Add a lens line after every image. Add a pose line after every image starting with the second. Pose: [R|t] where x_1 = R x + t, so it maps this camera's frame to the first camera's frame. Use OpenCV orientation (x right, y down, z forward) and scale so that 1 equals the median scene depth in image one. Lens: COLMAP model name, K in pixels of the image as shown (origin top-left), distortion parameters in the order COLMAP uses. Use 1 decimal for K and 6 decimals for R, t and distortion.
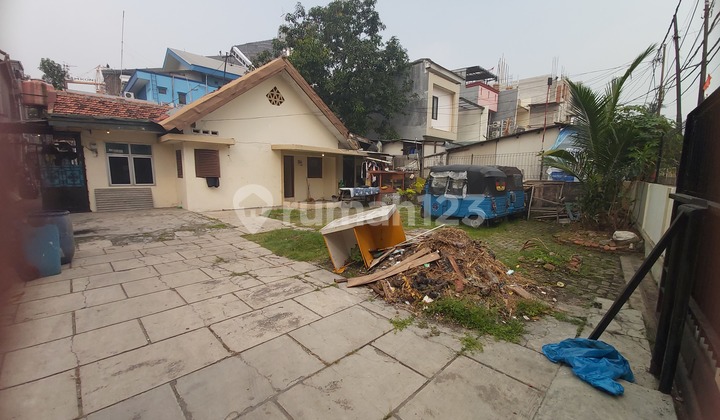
lens RADIAL K [[295.9, 0, 356.9], [0, 295.9, 218.8], [0, 0, 1]] dist [0.015343, -0.000053]
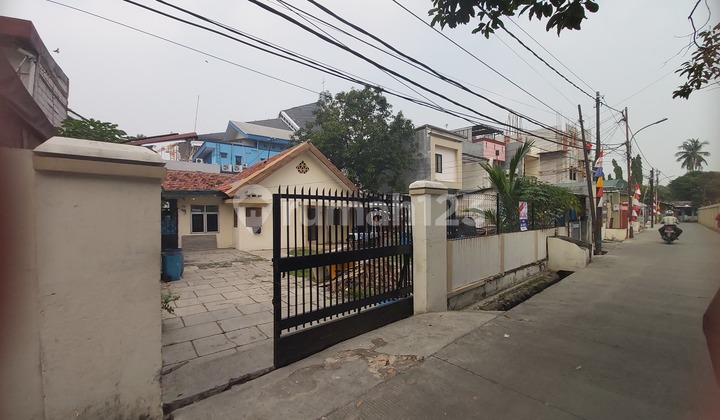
lens RADIAL K [[295.9, 0, 356.9], [0, 295.9, 218.8], [0, 0, 1]] dist [0.015343, -0.000053]
pose [[0.991450, -0.016919, -0.129383, 0.094428], [-0.001557, 0.989955, -0.141377, 0.012835], [0.130476, 0.140370, 0.981464, -0.182006]]
